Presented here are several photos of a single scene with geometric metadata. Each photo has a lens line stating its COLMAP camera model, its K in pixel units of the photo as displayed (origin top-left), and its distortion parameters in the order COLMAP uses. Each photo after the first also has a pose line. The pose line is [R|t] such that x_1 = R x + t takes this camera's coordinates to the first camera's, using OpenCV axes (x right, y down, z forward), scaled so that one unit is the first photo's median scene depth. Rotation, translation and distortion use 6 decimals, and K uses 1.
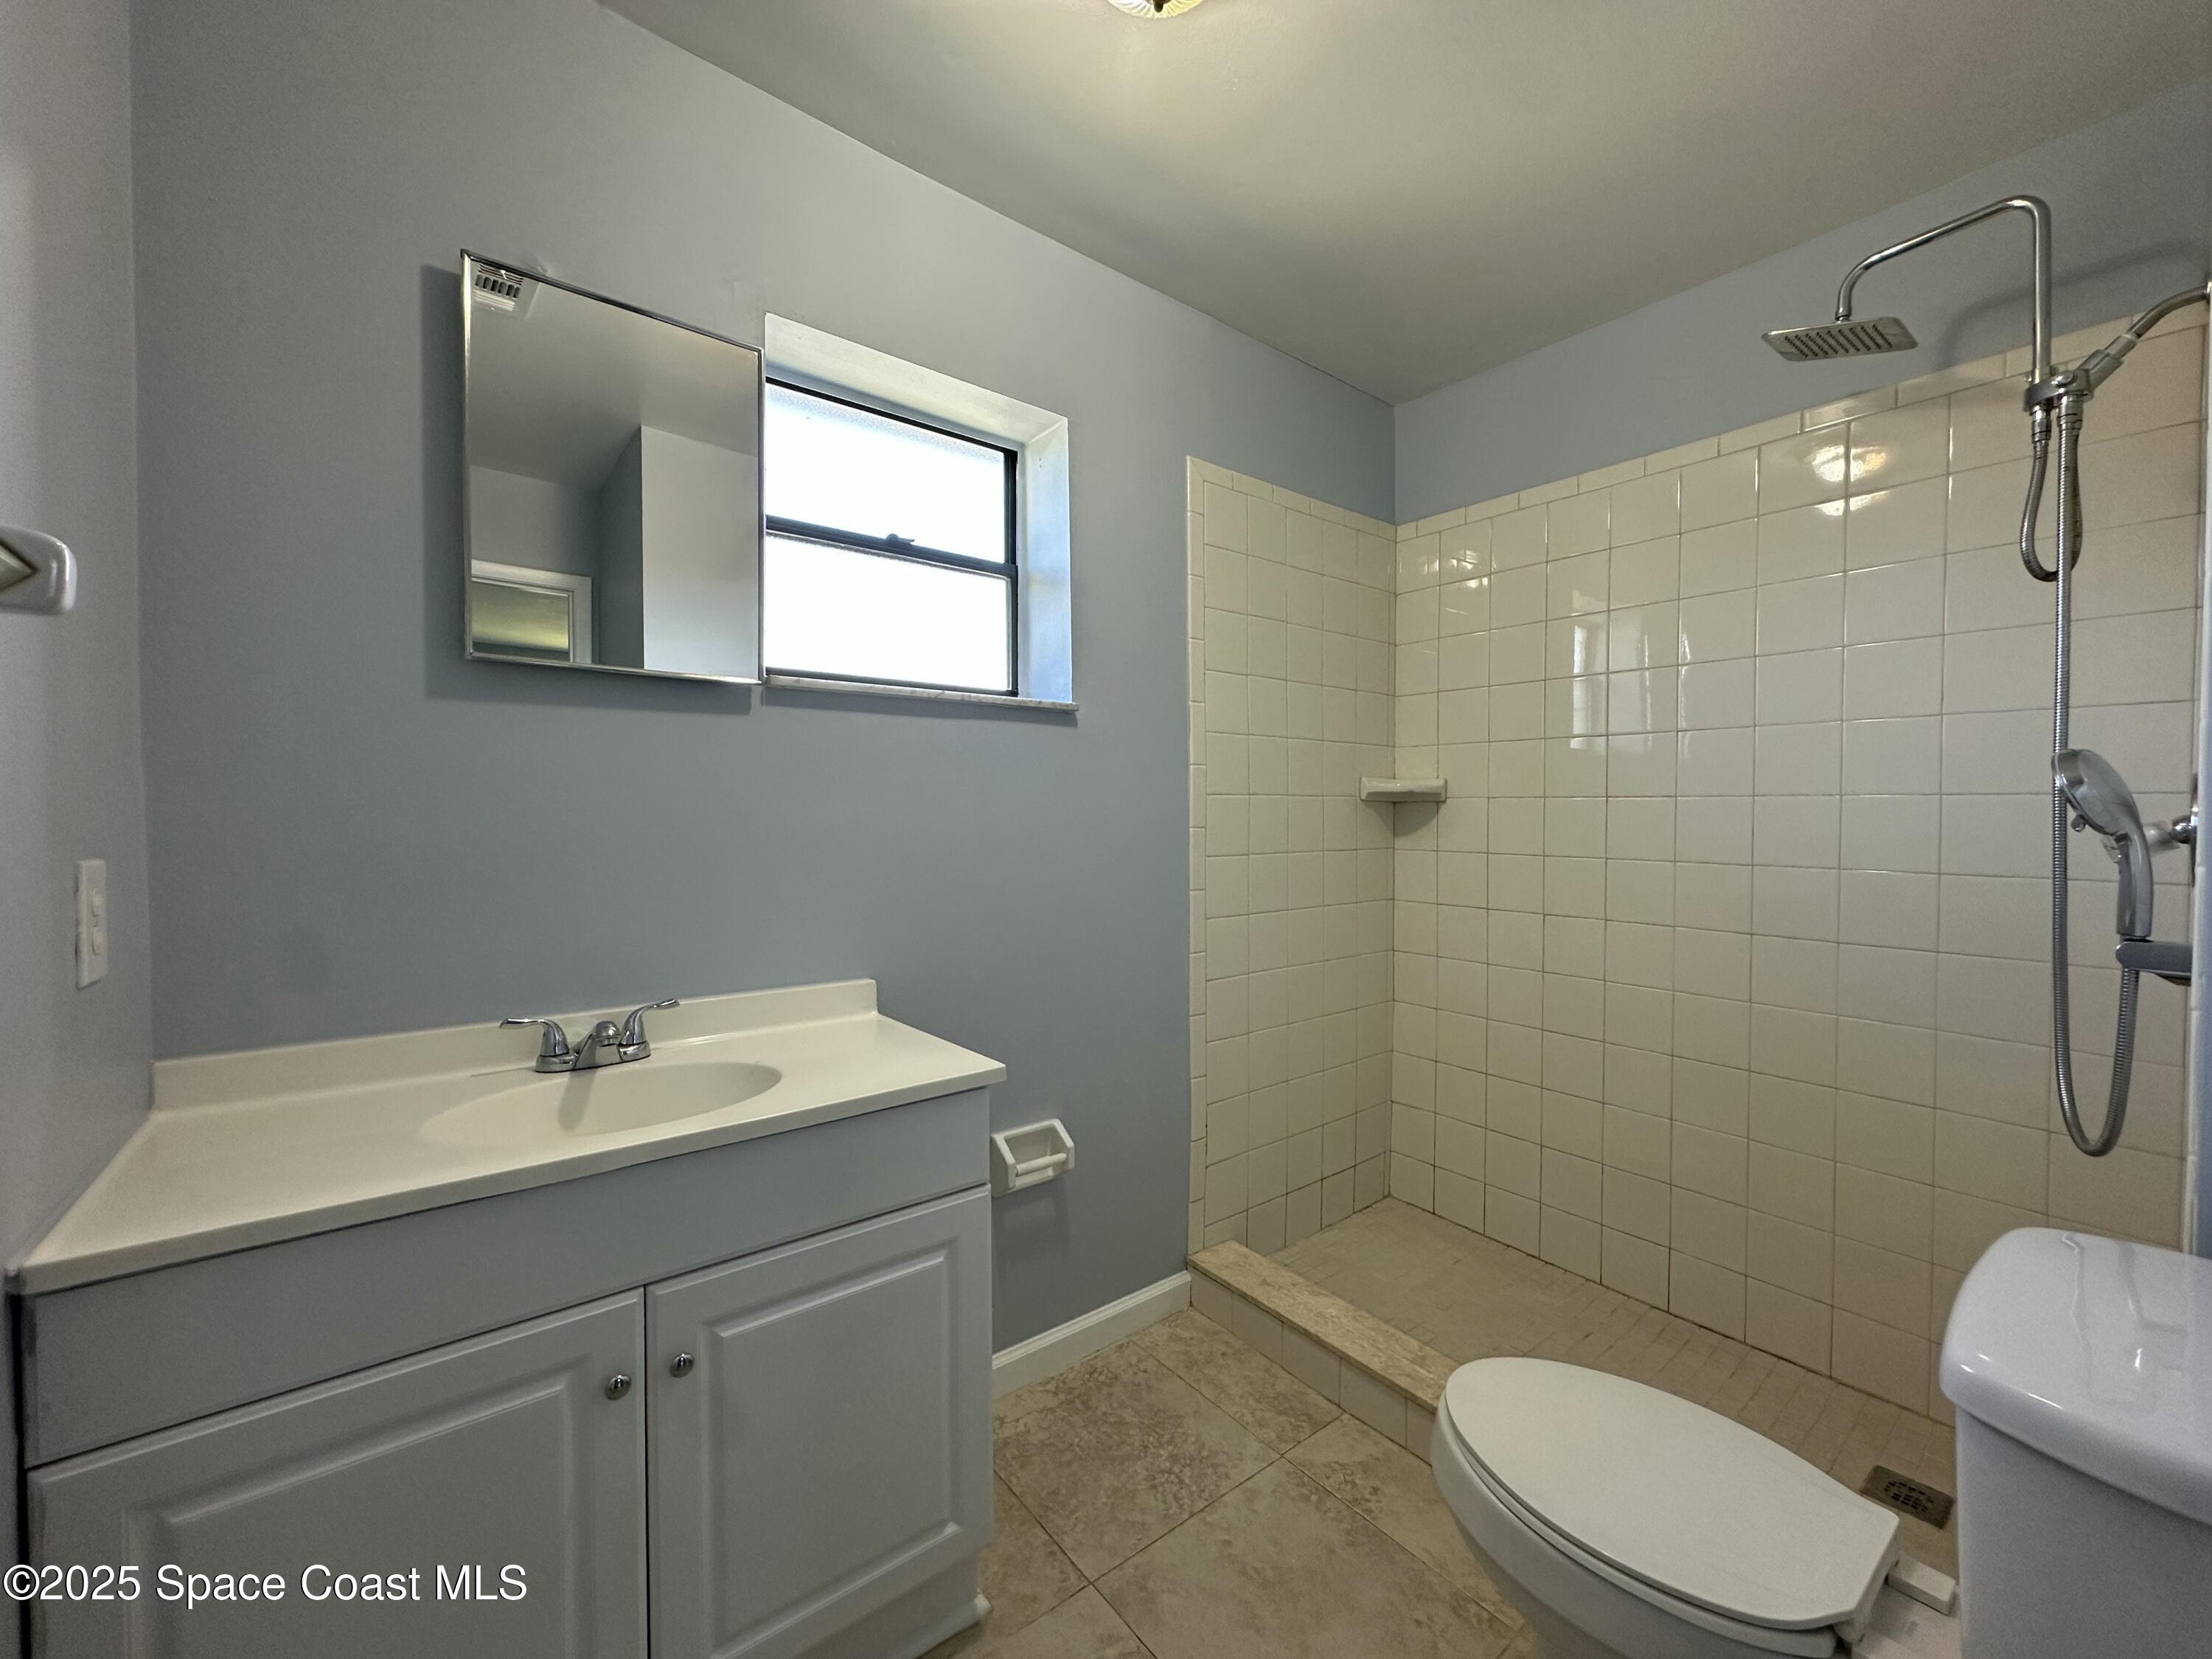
lens RADIAL K [[873.4, 0, 1110.4], [0, 873.4, 834.7], [0, 0, 1]] dist [0.005155, 0.000196]
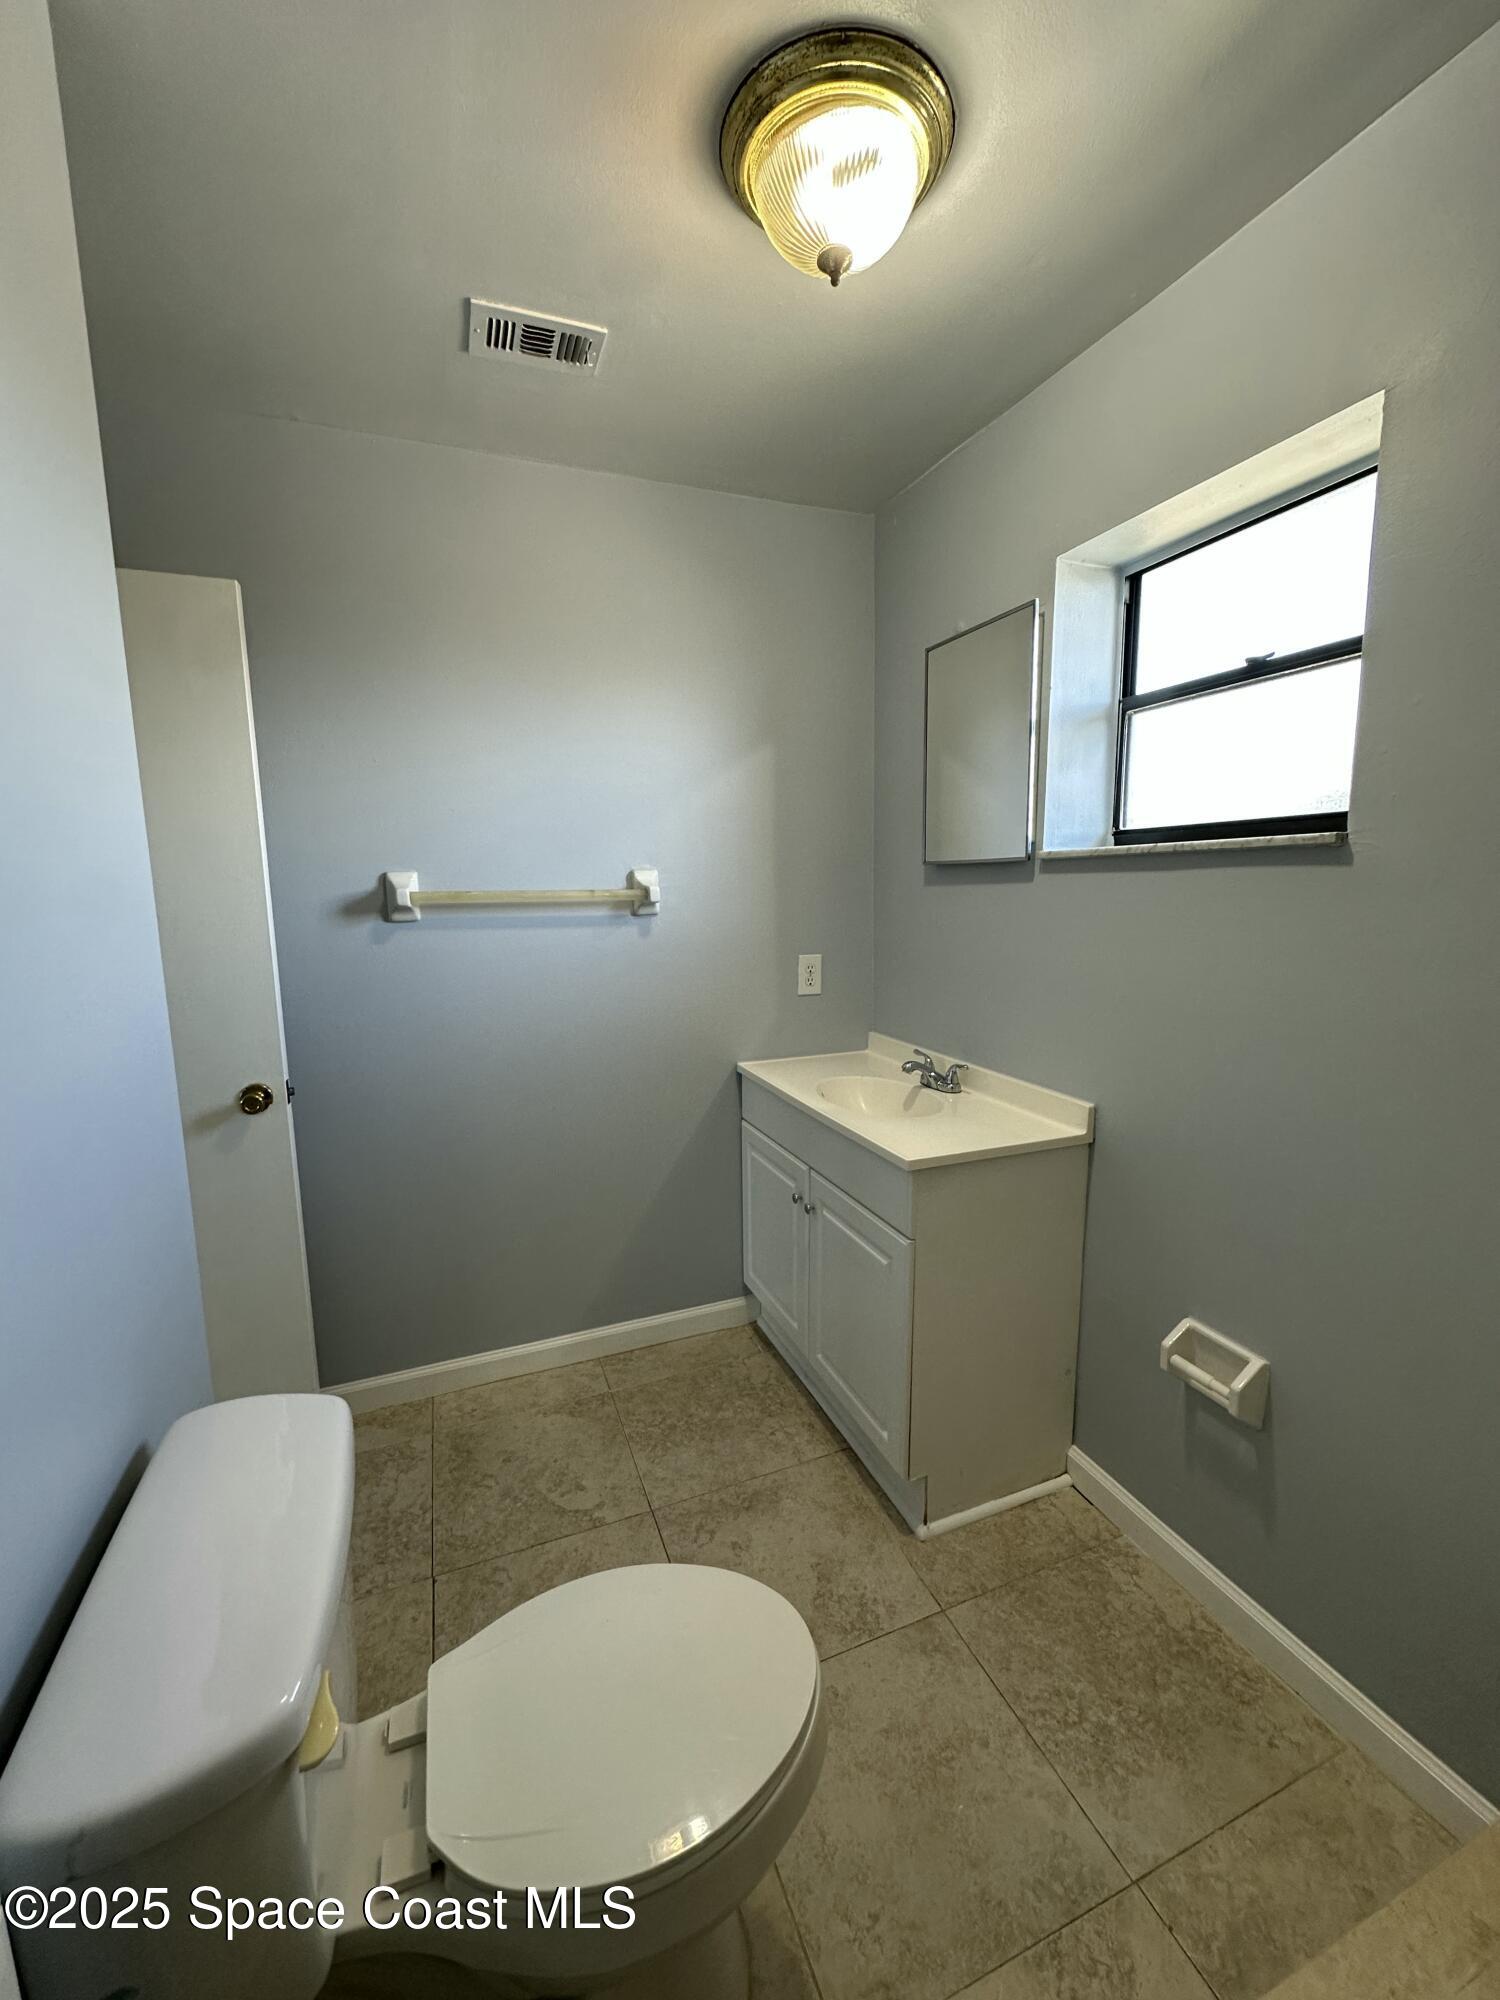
lens RADIAL K [[789.7, 0, 749.5], [0, 789.7, 993.4], [0, 0, 1]] dist [0.005155, 0.000196]
pose [[-0.273130, 0.134294, -0.952557, 0.884025], [-0.012509, 0.989628, 0.143107, -0.131672], [0.961896, 0.051003, -0.268617, 0.893834]]
